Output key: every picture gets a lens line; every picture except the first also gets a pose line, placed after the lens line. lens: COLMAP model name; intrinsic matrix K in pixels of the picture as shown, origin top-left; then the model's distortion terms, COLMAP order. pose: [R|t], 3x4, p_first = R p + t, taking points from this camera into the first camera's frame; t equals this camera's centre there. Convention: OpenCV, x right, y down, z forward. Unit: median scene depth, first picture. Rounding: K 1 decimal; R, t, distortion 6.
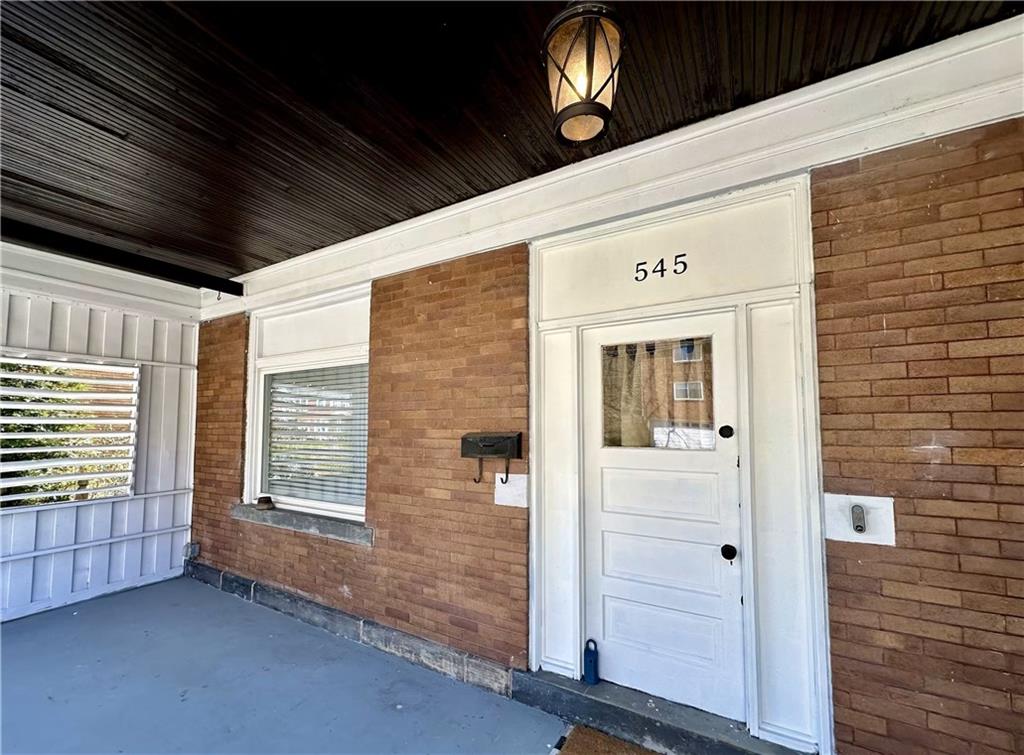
lens RADIAL K [[435.5, 0, 481.3], [0, 435.5, 408.2], [0, 0, 1]] dist [-0.002542, 0.000008]
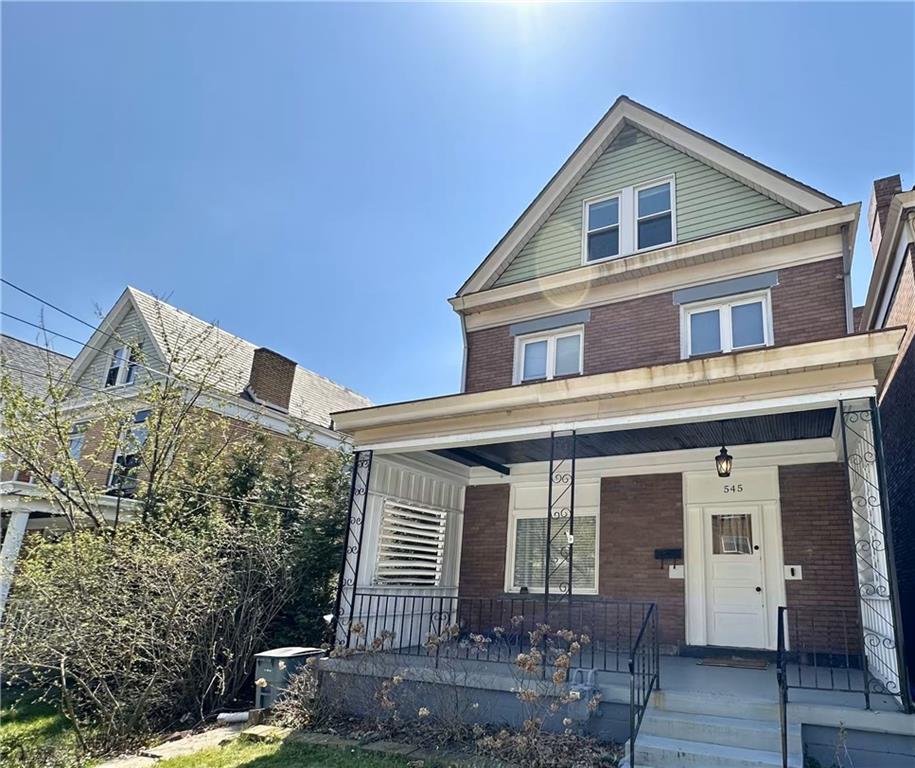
lens RADIAL K [[509.2, 0, 588.1], [0, 509.2, 477.2], [0, 0, 1]] dist [-0.004845, 0.002180]
pose [[0.984341, 0.055079, 0.167449, -0.914132], [-0.026294, 0.985181, -0.169488, 0.158768], [-0.174303, 0.162431, 0.971203, -1.751929]]
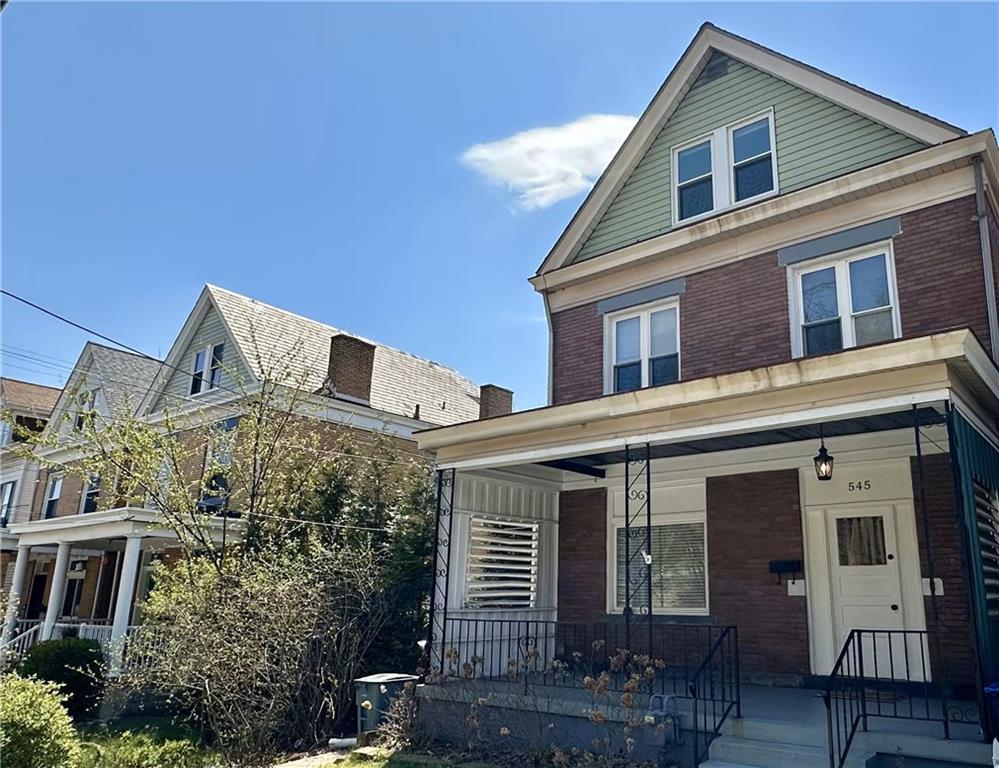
lens RADIAL K [[741.9, 0, 597.7], [0, 741.9, 412.3], [0, 0, 1]] dist [0.004587, -0.014131]
pose [[0.997709, -0.013800, -0.066222, -0.620066], [0.000302, 0.979869, -0.199644, 0.072713], [0.067644, 0.199166, 0.977628, -2.646238]]
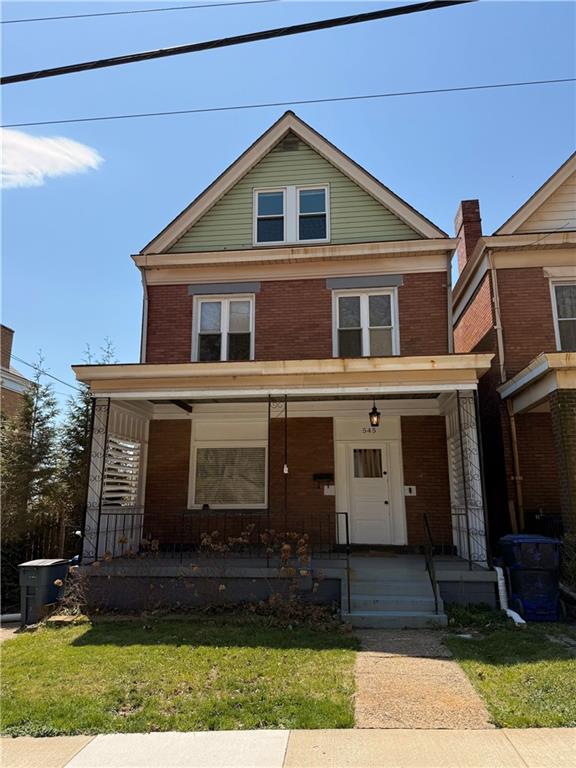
lens RADIAL K [[536.2, 0, 288.2], [0, 536.2, 389.2], [0, 0, 1]] dist [0.054064, -0.051841]
pose [[0.898933, 0.088241, 0.429107, -2.030105], [-0.017728, 0.986029, -0.165628, 0.104695], [-0.437727, 0.141281, 0.887938, -2.608590]]
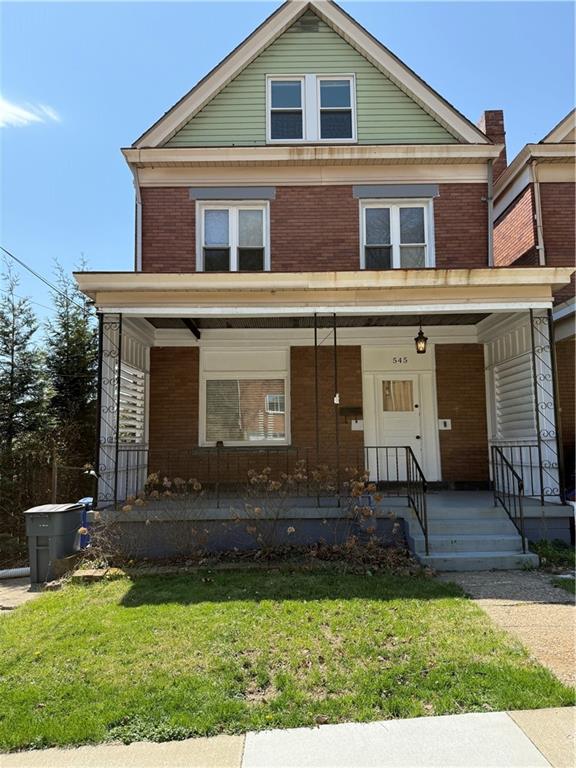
lens RADIAL K [[536.2, 0, 288.6], [0, 536.2, 388.9], [0, 0, 1]] dist [0.054064, -0.051841]
pose [[0.843739, 0.045743, 0.534801, -2.328658], [-0.011392, 0.997664, -0.067360, 0.188101], [-0.536633, 0.050742, 0.842289, -1.897015]]
